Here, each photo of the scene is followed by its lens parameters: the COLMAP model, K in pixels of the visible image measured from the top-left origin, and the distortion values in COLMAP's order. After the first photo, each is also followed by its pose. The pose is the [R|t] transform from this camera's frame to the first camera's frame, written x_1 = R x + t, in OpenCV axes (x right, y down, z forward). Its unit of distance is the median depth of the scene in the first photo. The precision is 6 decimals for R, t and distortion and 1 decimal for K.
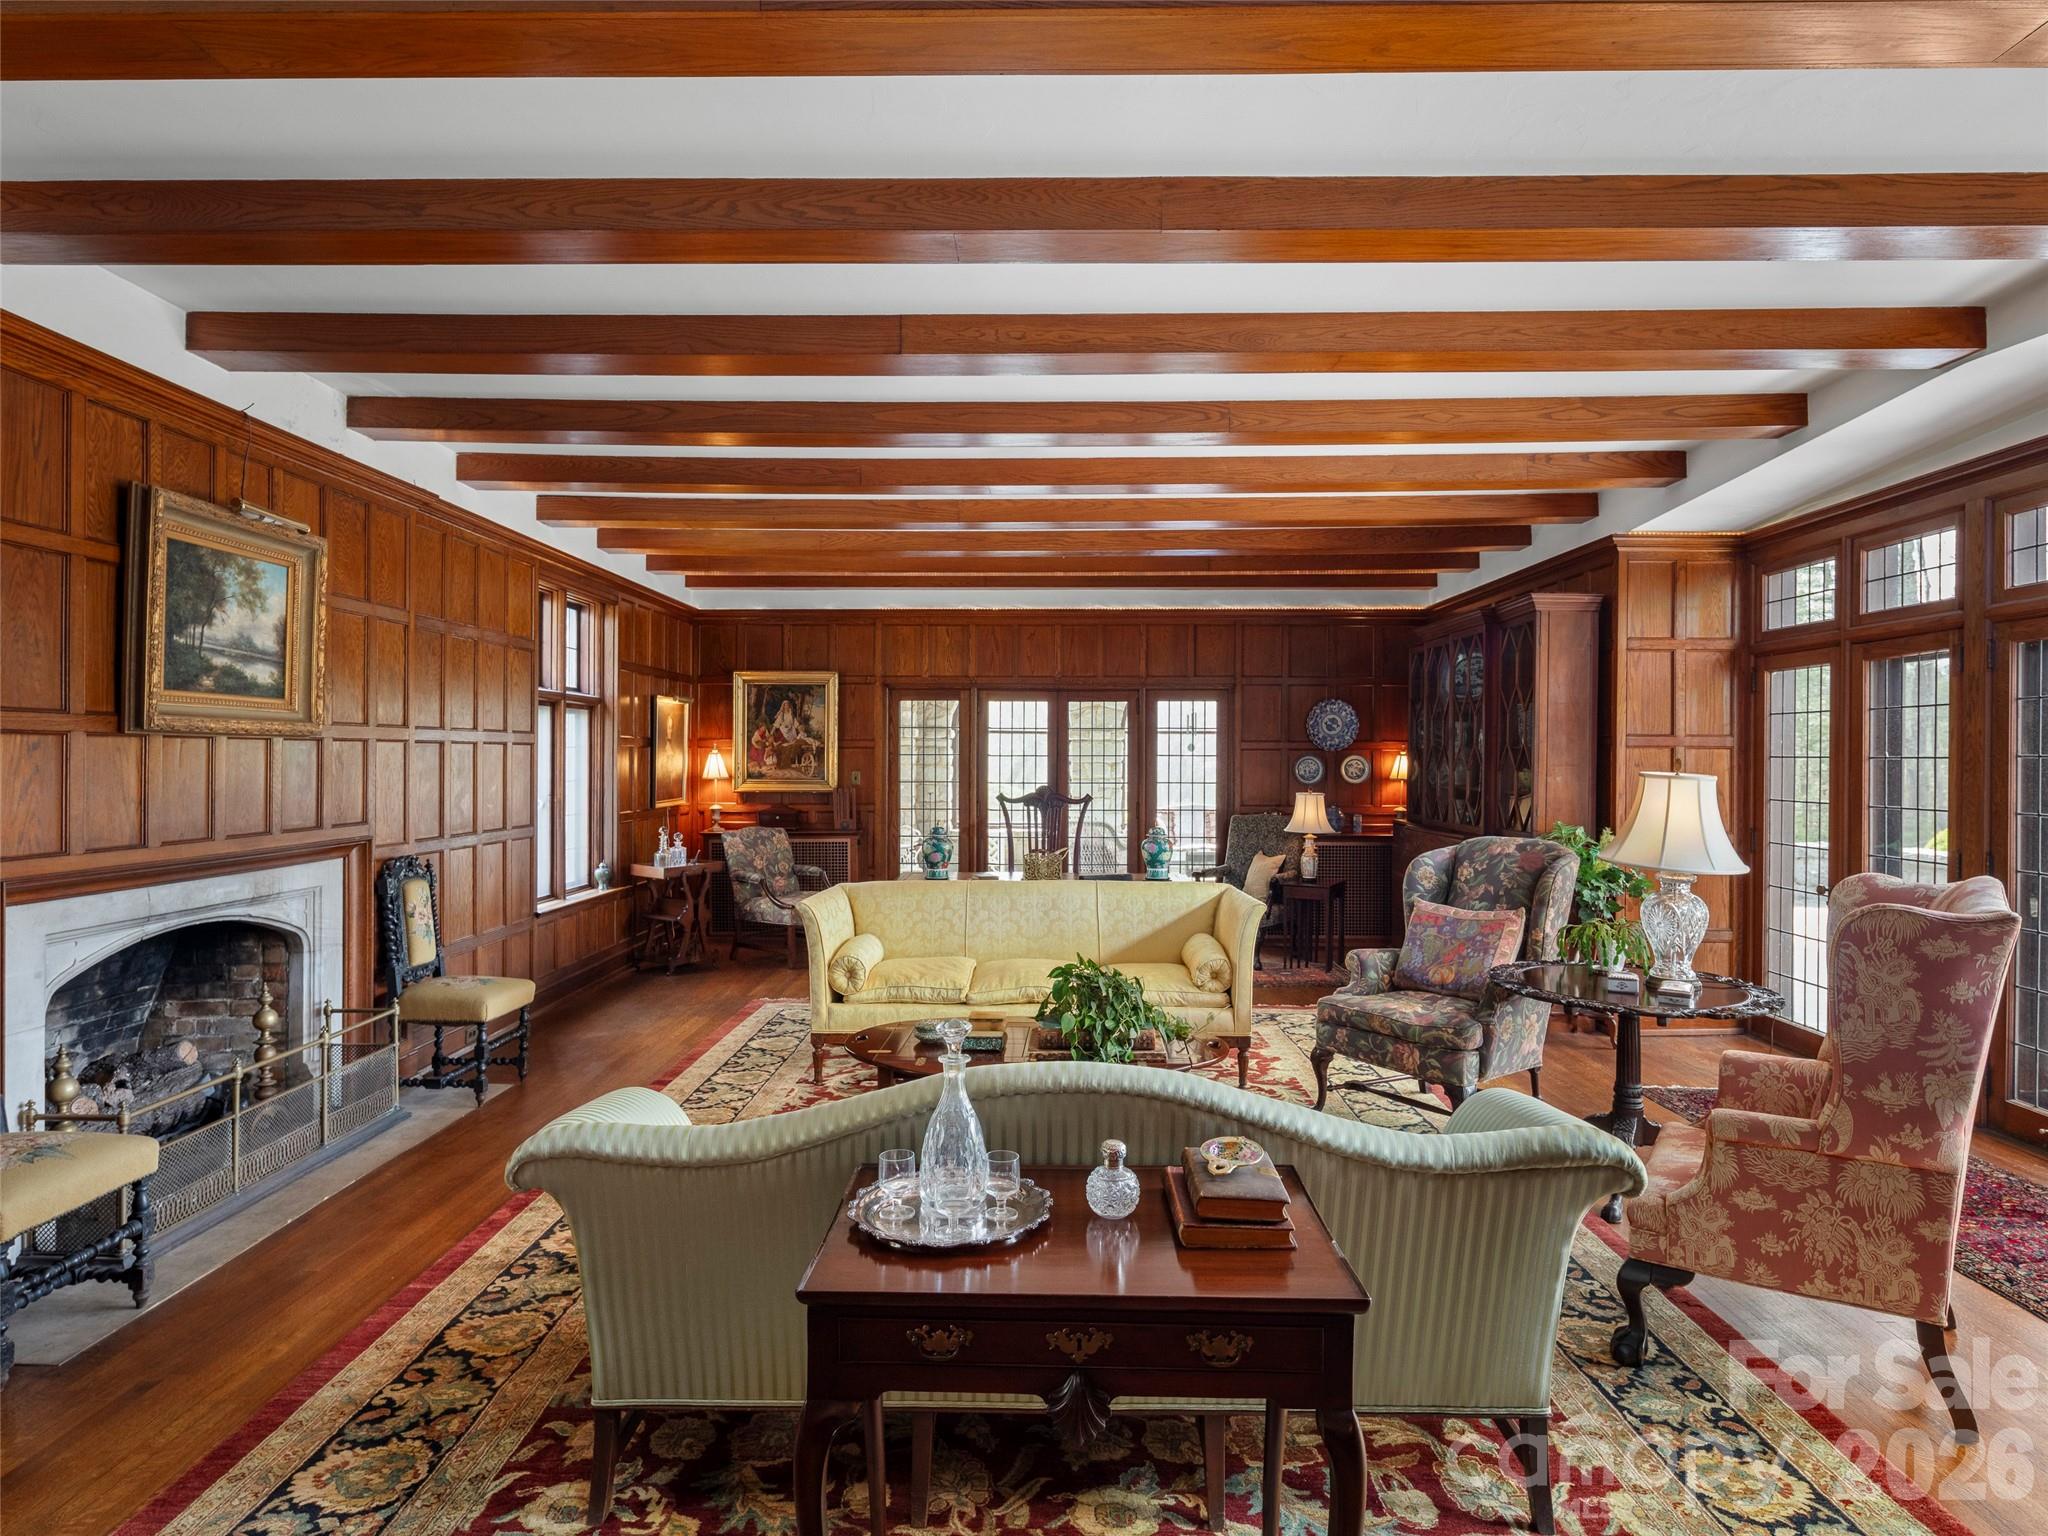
lens RADIAL K [[1129.6, 0, 1018.4], [0, 1129.6, 764.3], [0, 0, 1]] dist [0.002451, -0.005049]
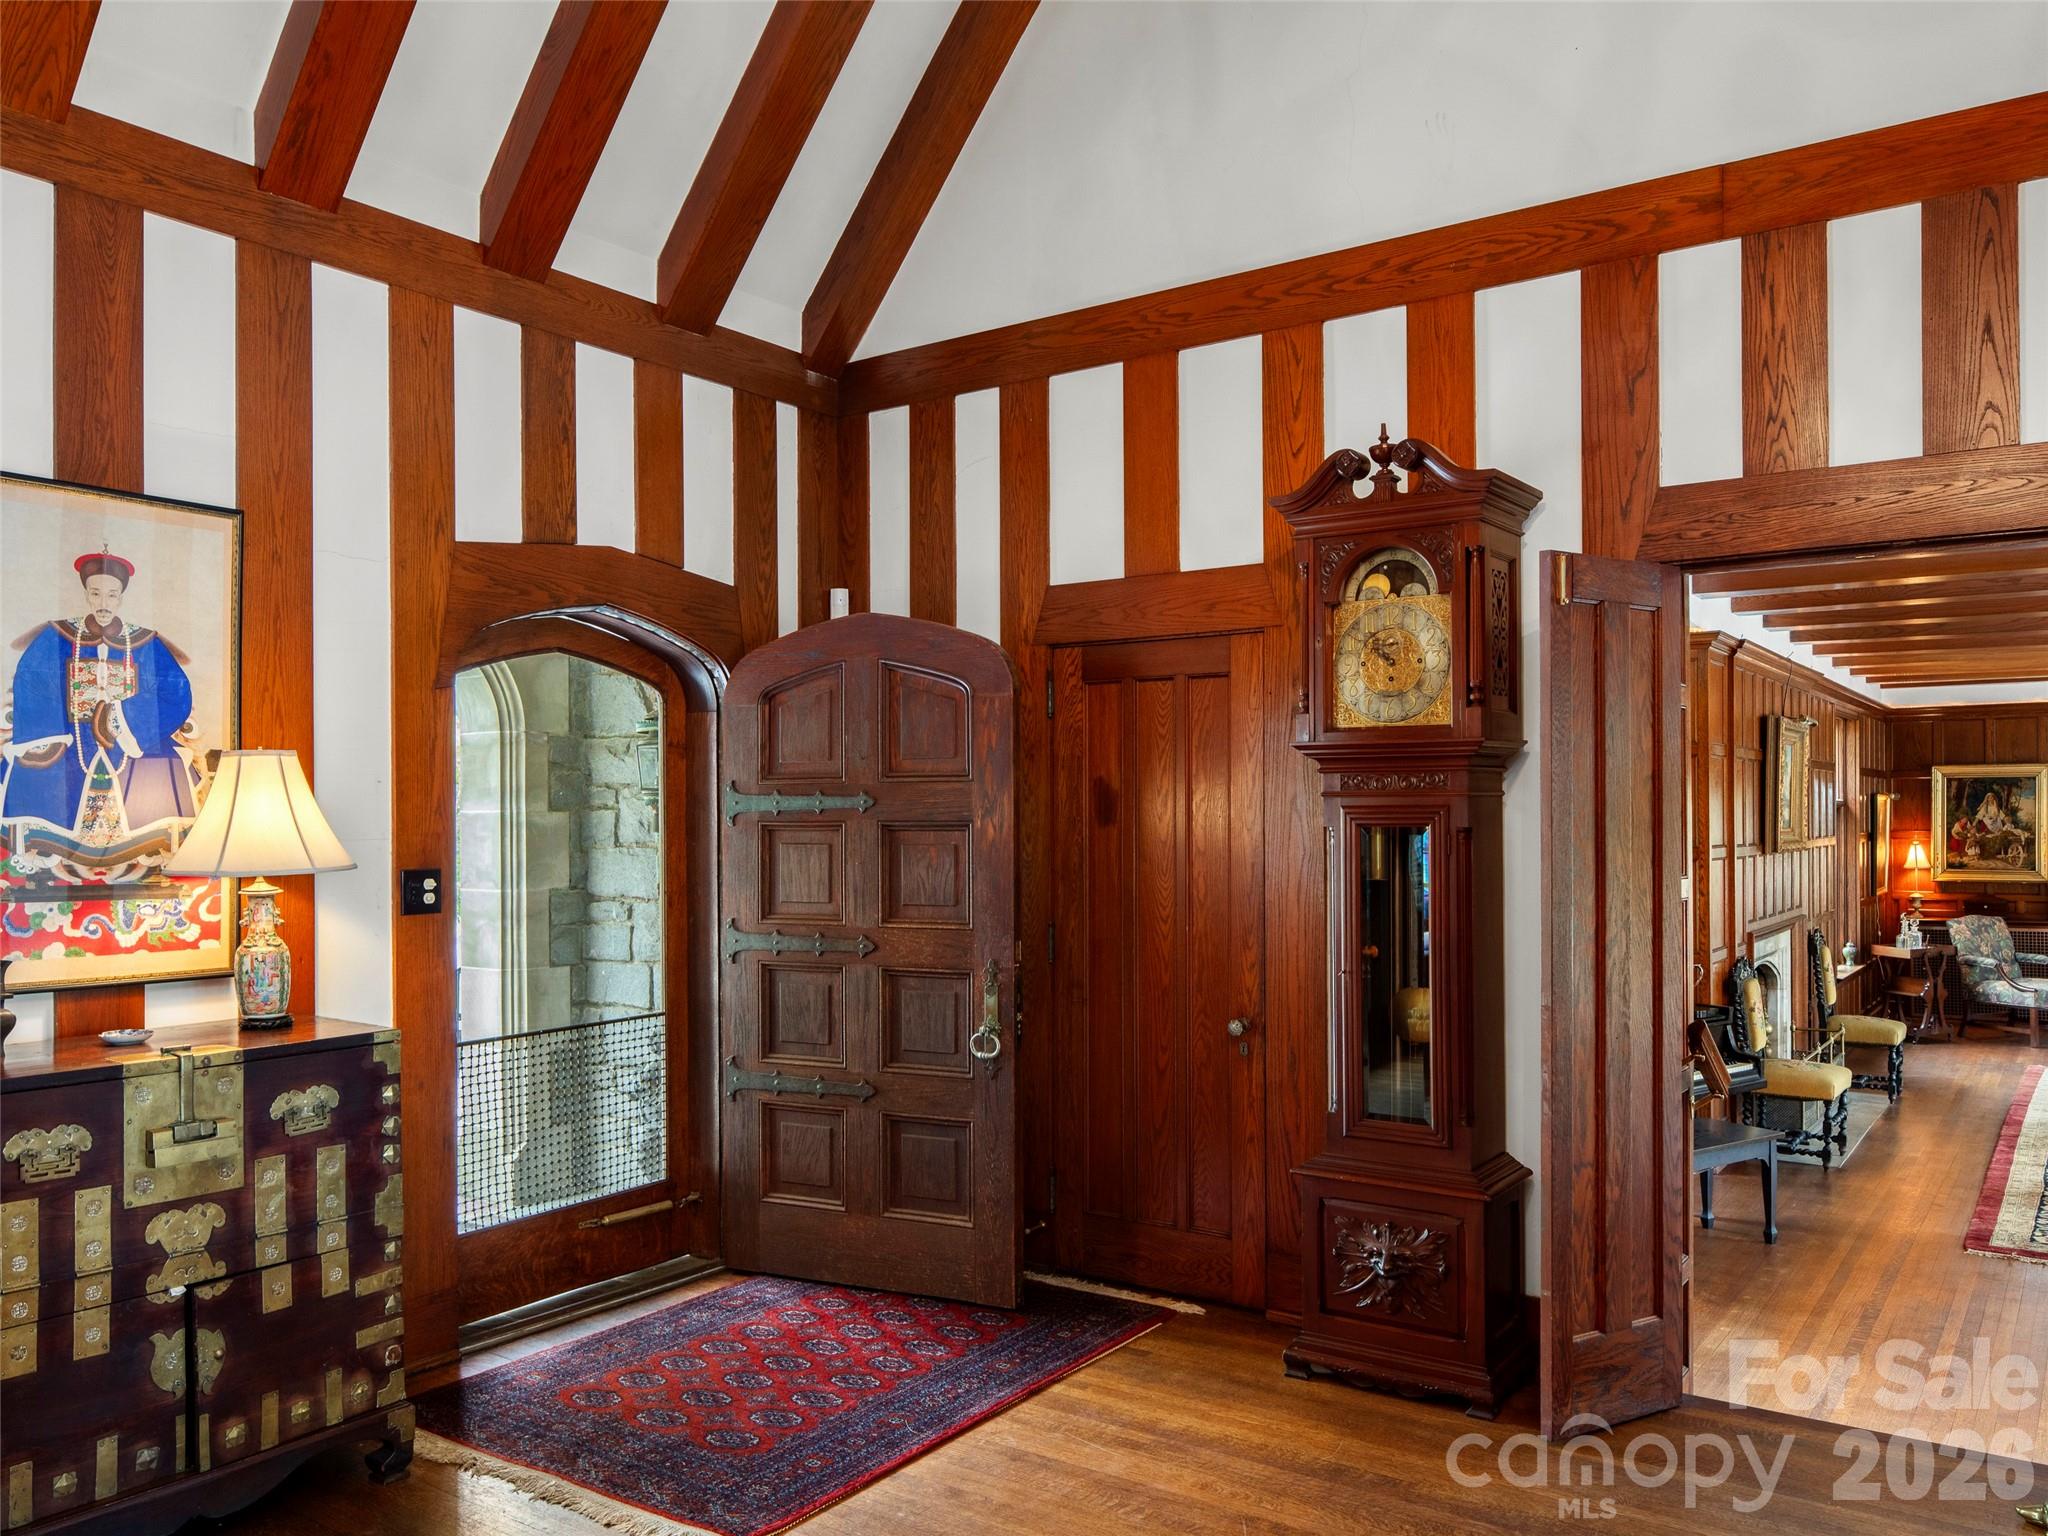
lens RADIAL K [[1555.6, 0, 1007.4], [0, 1555.6, 800.3], [0, 0, 1]] dist [-0.007503, -0.001548]
pose [[0.828798, -0.013914, -0.559375, -0.157653], [0.005121, 0.999838, -0.017283, -0.030028], [0.559525, 0.011460, 0.828734, -0.672285]]
